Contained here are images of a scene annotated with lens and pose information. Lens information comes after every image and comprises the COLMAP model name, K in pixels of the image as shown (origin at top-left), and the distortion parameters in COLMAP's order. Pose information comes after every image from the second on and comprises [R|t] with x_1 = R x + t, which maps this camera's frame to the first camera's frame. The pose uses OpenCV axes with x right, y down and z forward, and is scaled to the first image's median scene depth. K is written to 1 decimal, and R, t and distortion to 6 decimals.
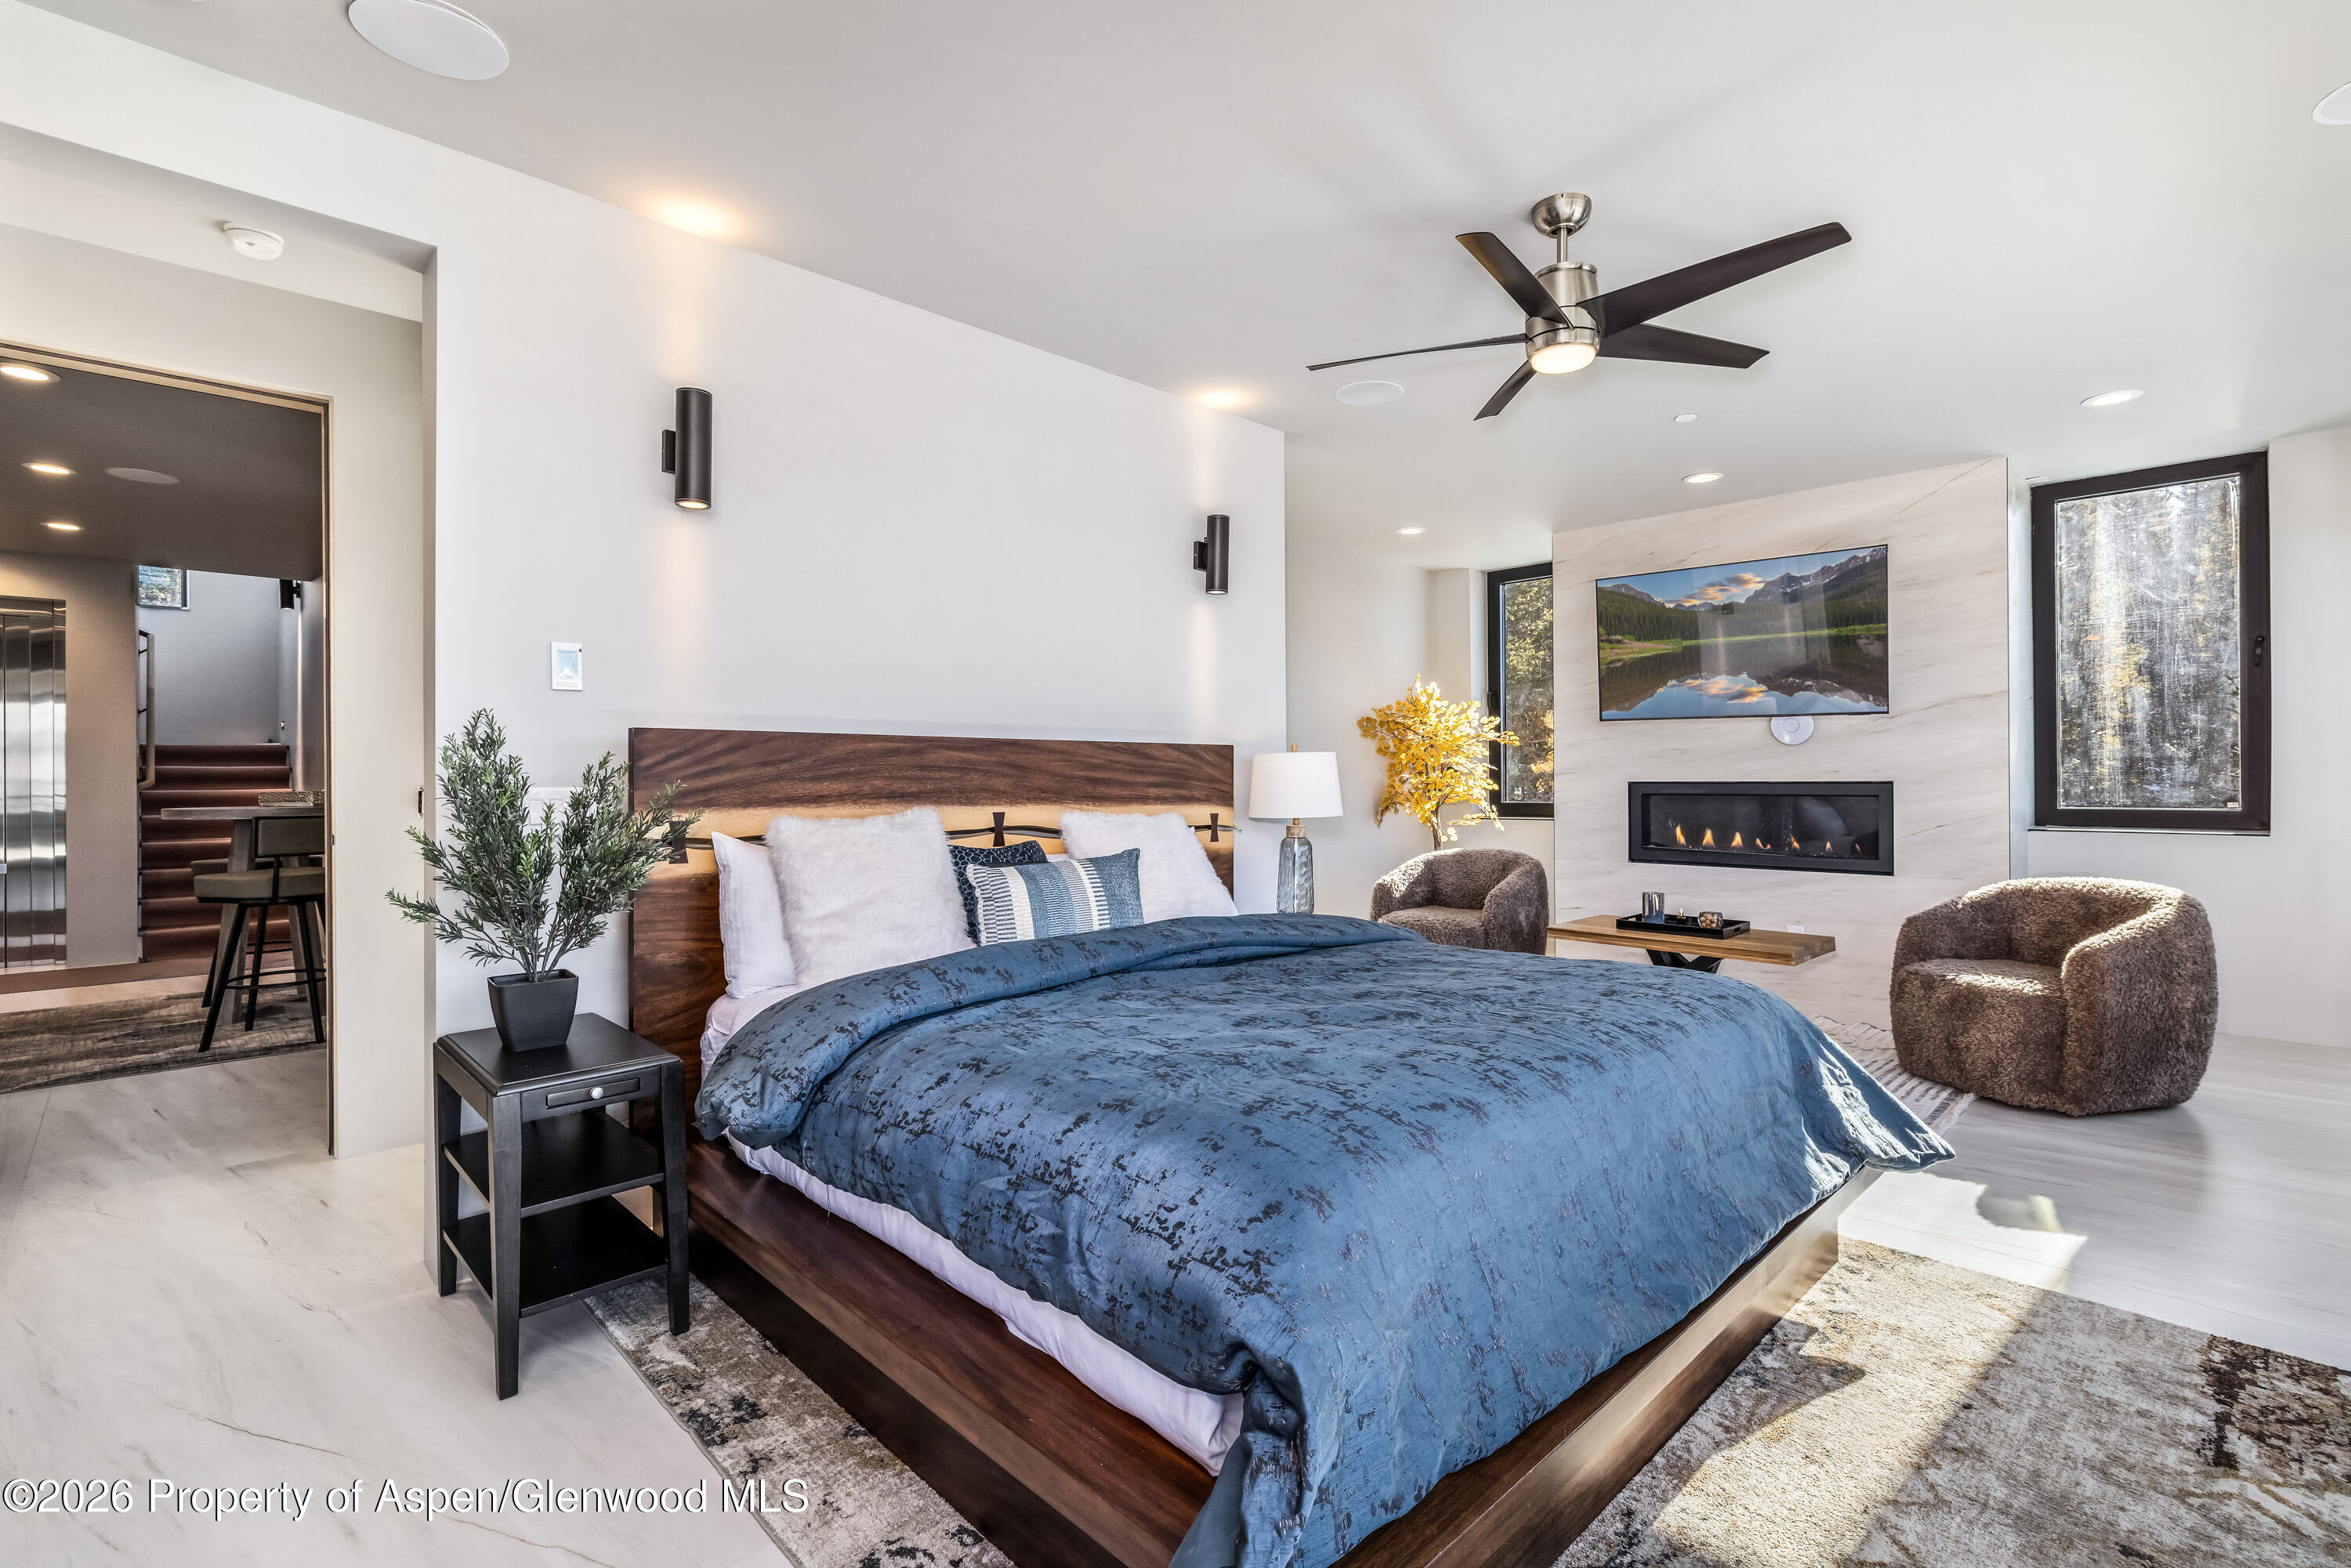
lens RADIAL K [[1090.3, 0, 1159.8], [0, 1090.3, 785.0], [0, 0, 1]] dist [0.002813, 0.000100]
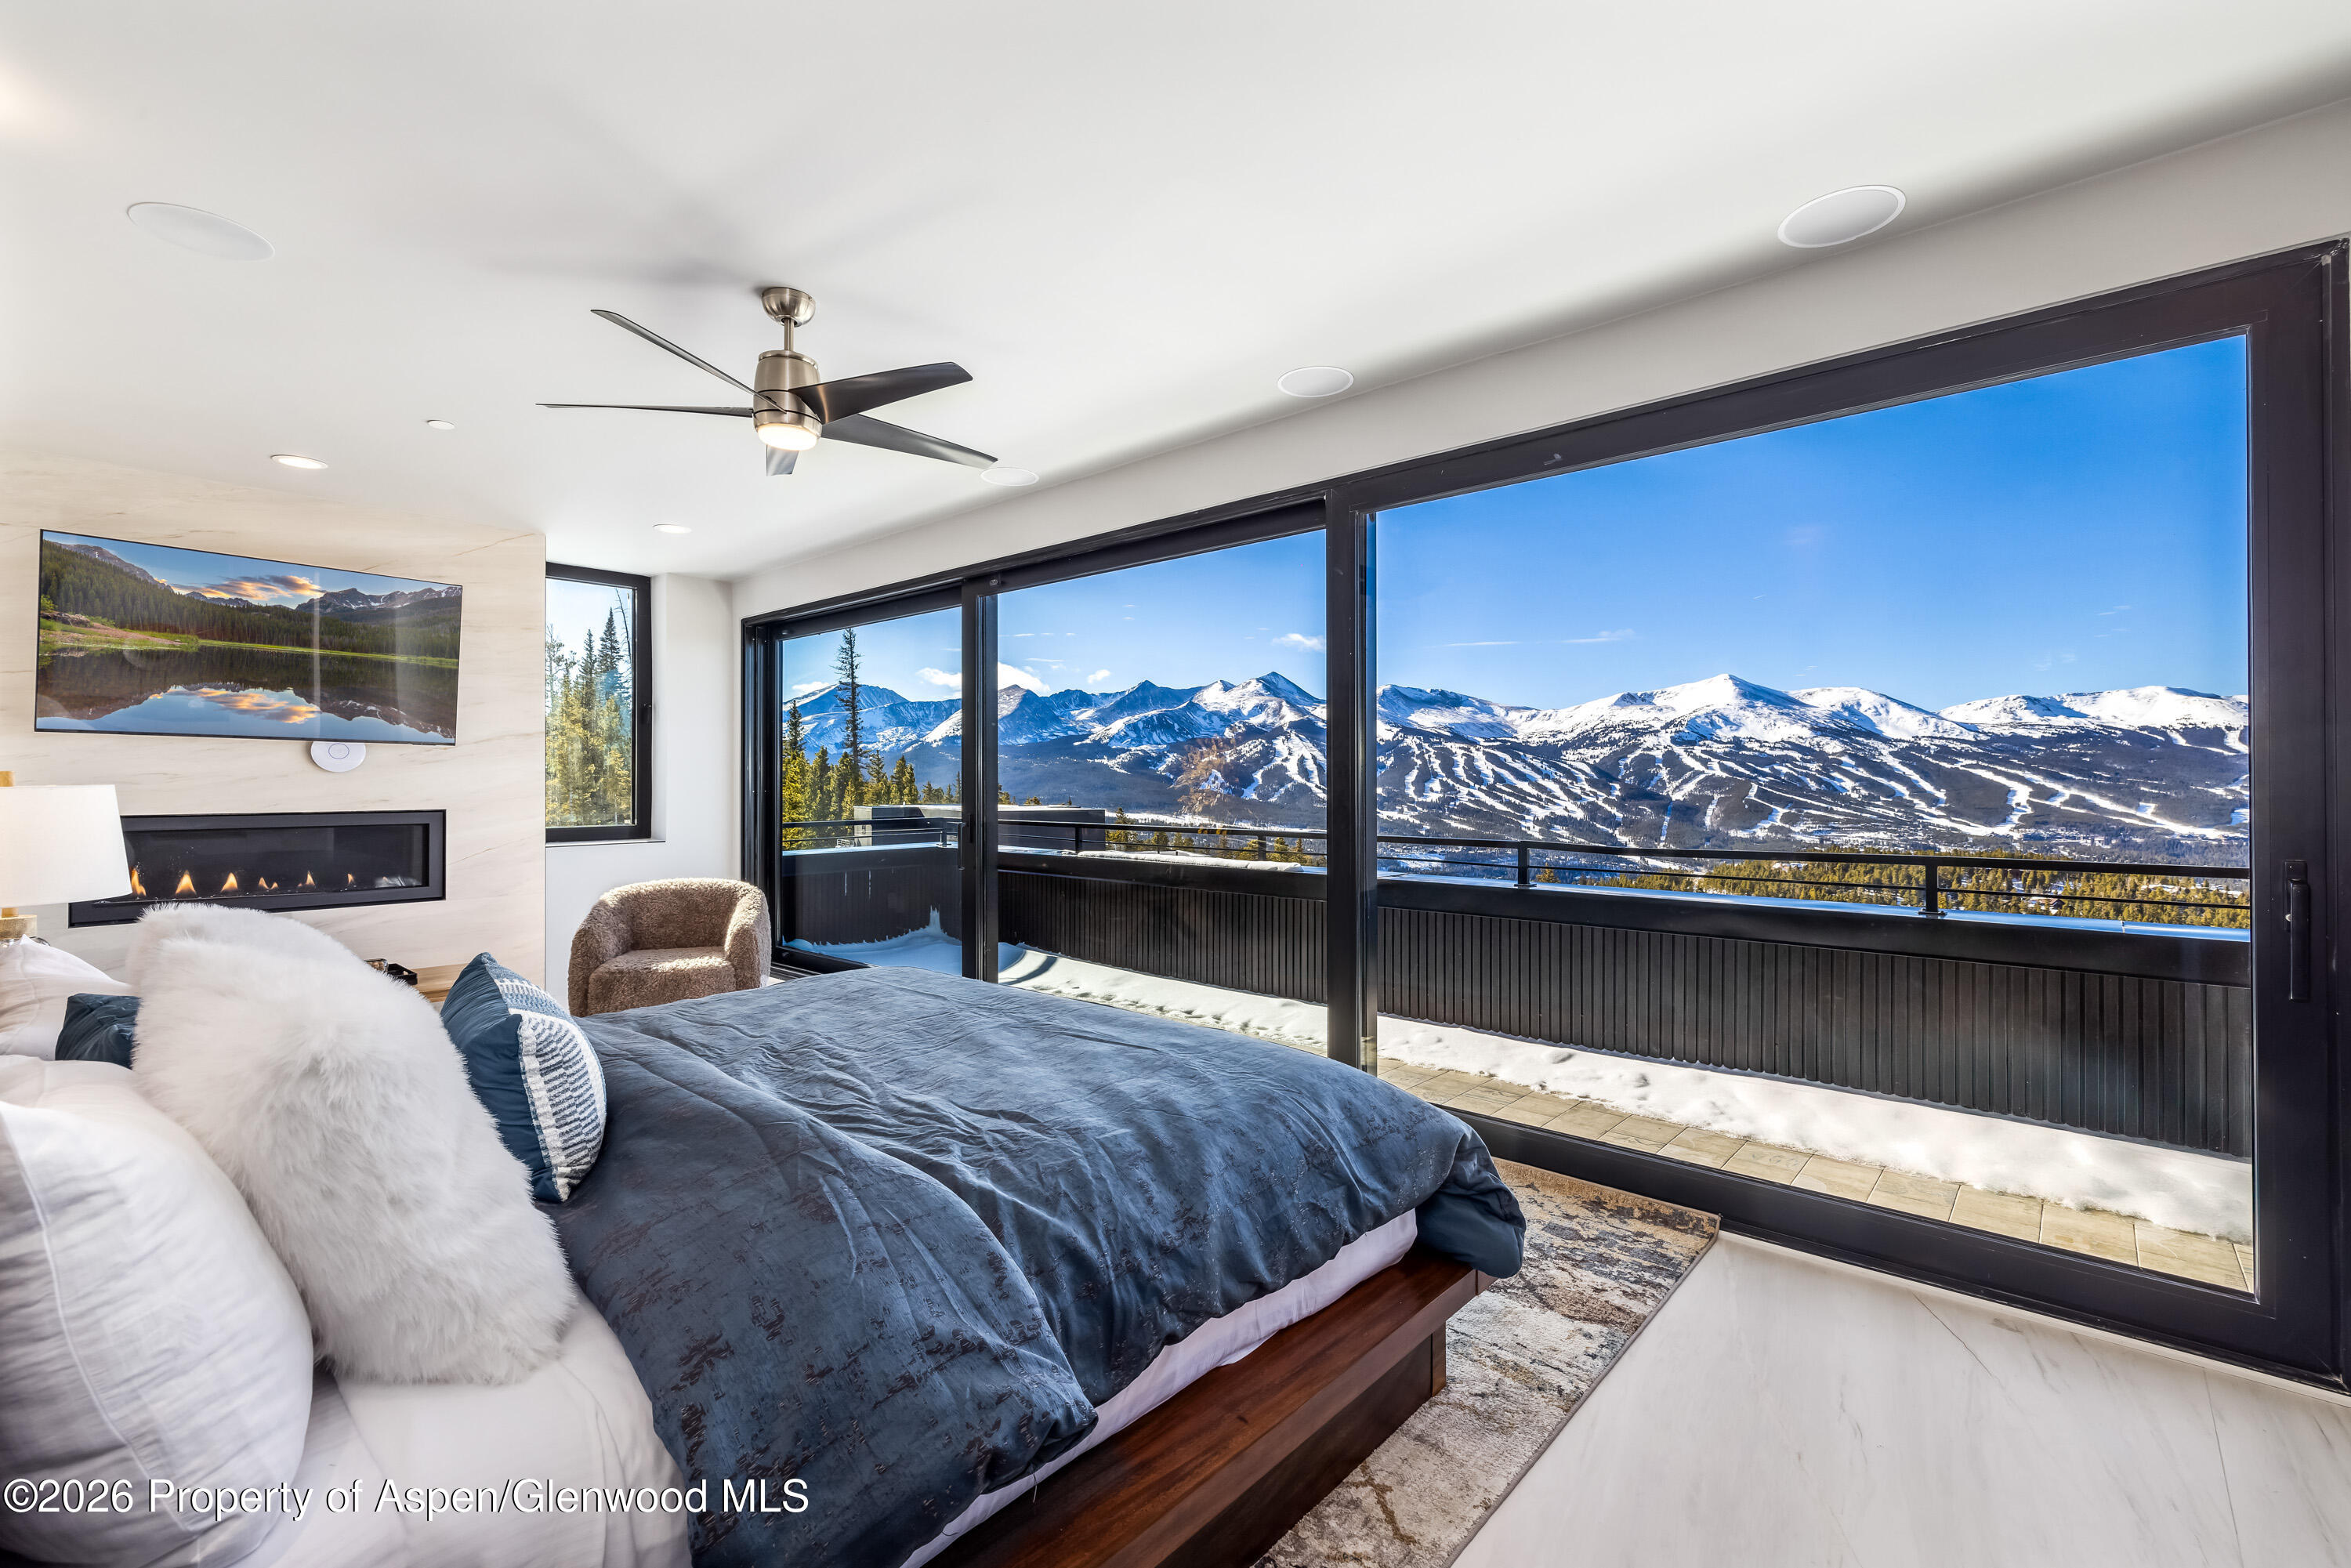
lens RADIAL K [[1039.2, 0, 1181.0], [0, 1039.2, 772.6], [0, 0, 1]] dist [-0.000286, 0.000432]
pose [[-0.094931, 0.015302, 0.995366, -0.366521], [0.014039, 0.999803, -0.014032, -0.013969], [-0.995385, 0.012642, -0.095127, 0.373019]]
